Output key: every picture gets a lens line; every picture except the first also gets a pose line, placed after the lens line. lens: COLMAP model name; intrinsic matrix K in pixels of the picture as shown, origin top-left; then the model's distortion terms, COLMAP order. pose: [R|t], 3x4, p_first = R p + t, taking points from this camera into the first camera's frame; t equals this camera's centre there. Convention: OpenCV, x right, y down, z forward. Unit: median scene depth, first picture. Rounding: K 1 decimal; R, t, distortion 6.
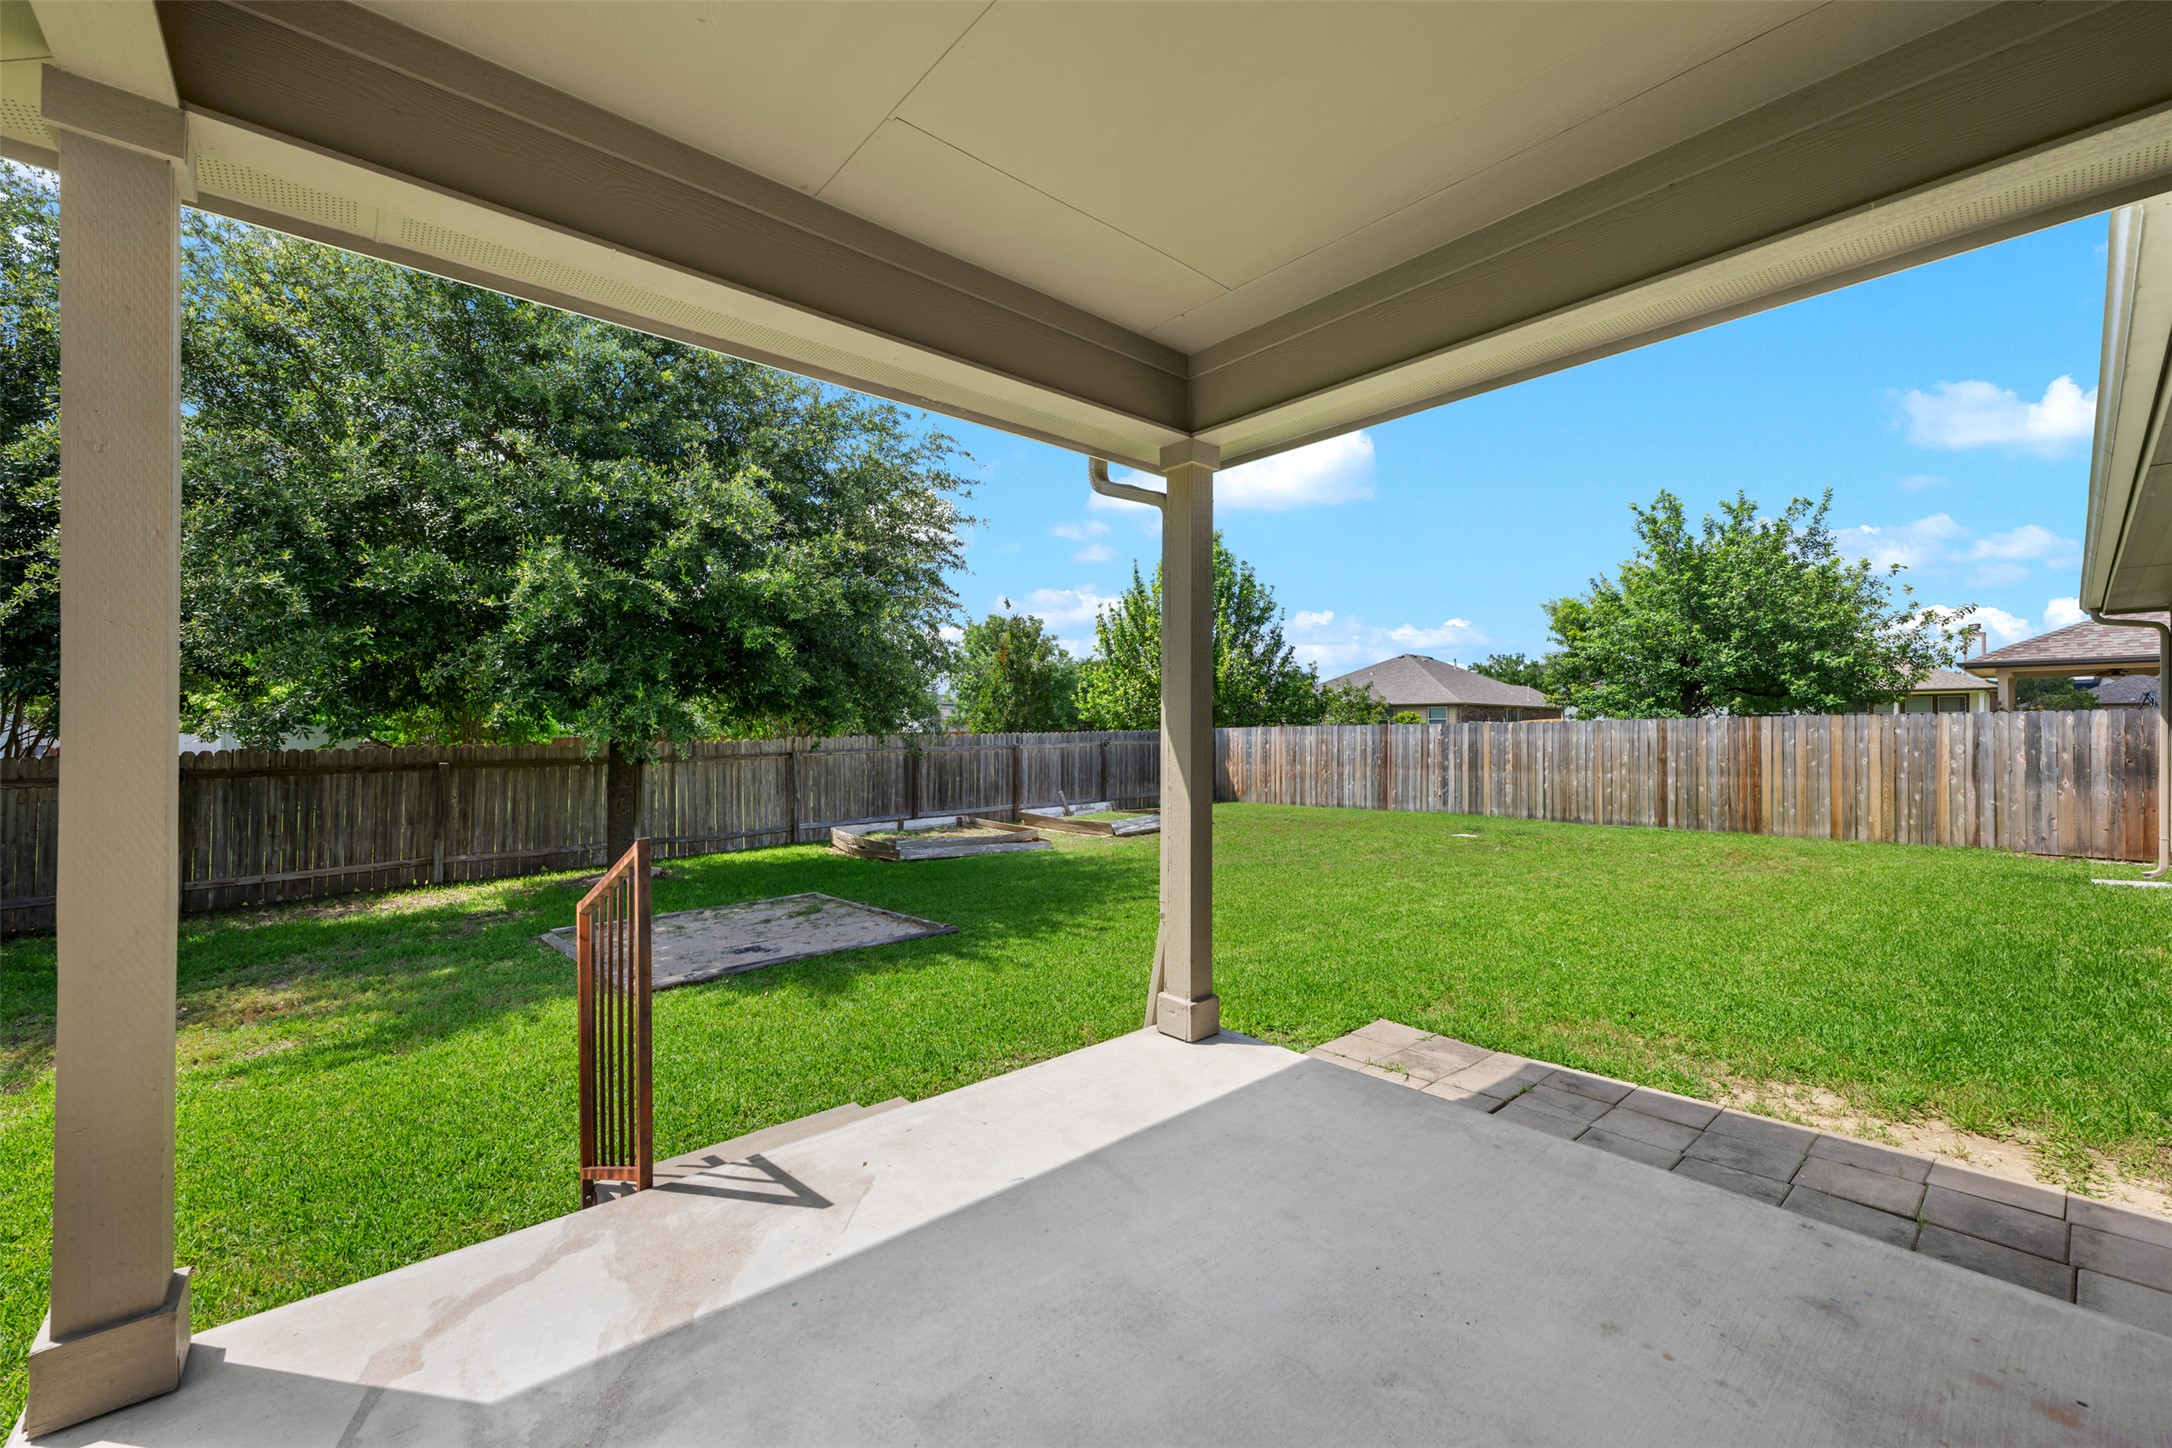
lens RADIAL K [[884.6, 0, 1105.7], [0, 884.6, 726.0], [0, 0, 1]] dist [0.001066, 0.000101]
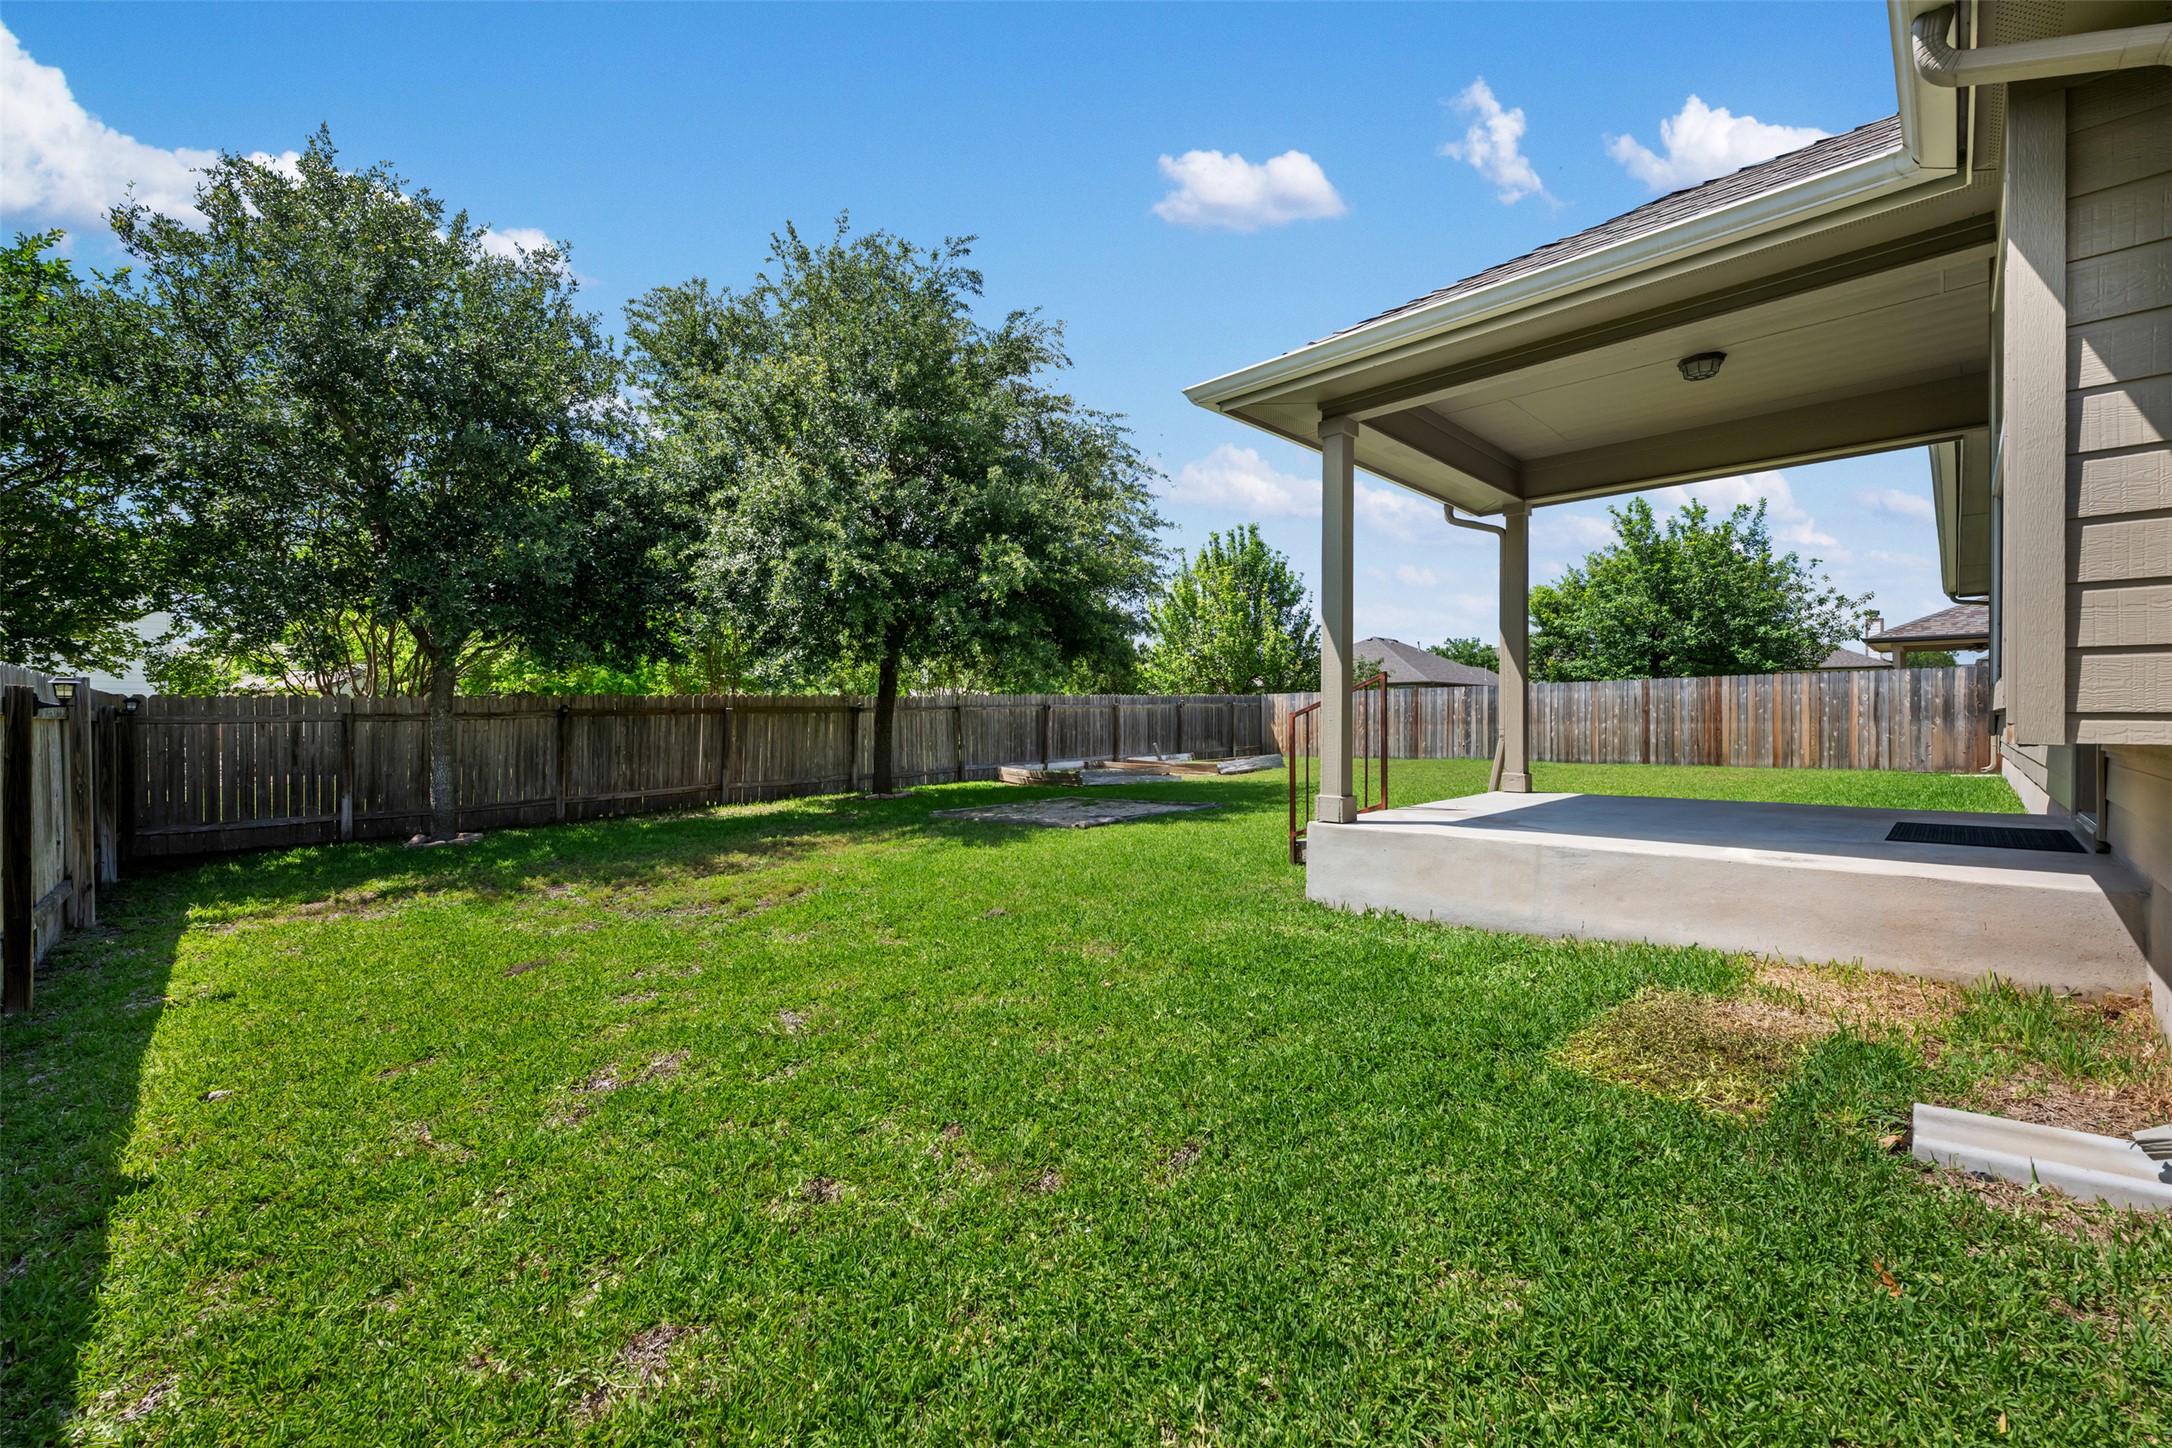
lens RADIAL K [[913.8, 0, 1086.0], [0, 913.8, 724.0], [0, 0, 1]] dist [-0.002352, -0.000264]
pose [[0.997935, -0.002915, 0.064167, -0.254906], [0.002360, 0.999959, 0.008728, 0.042178], [-0.064190, -0.008559, 0.997901, -0.255797]]
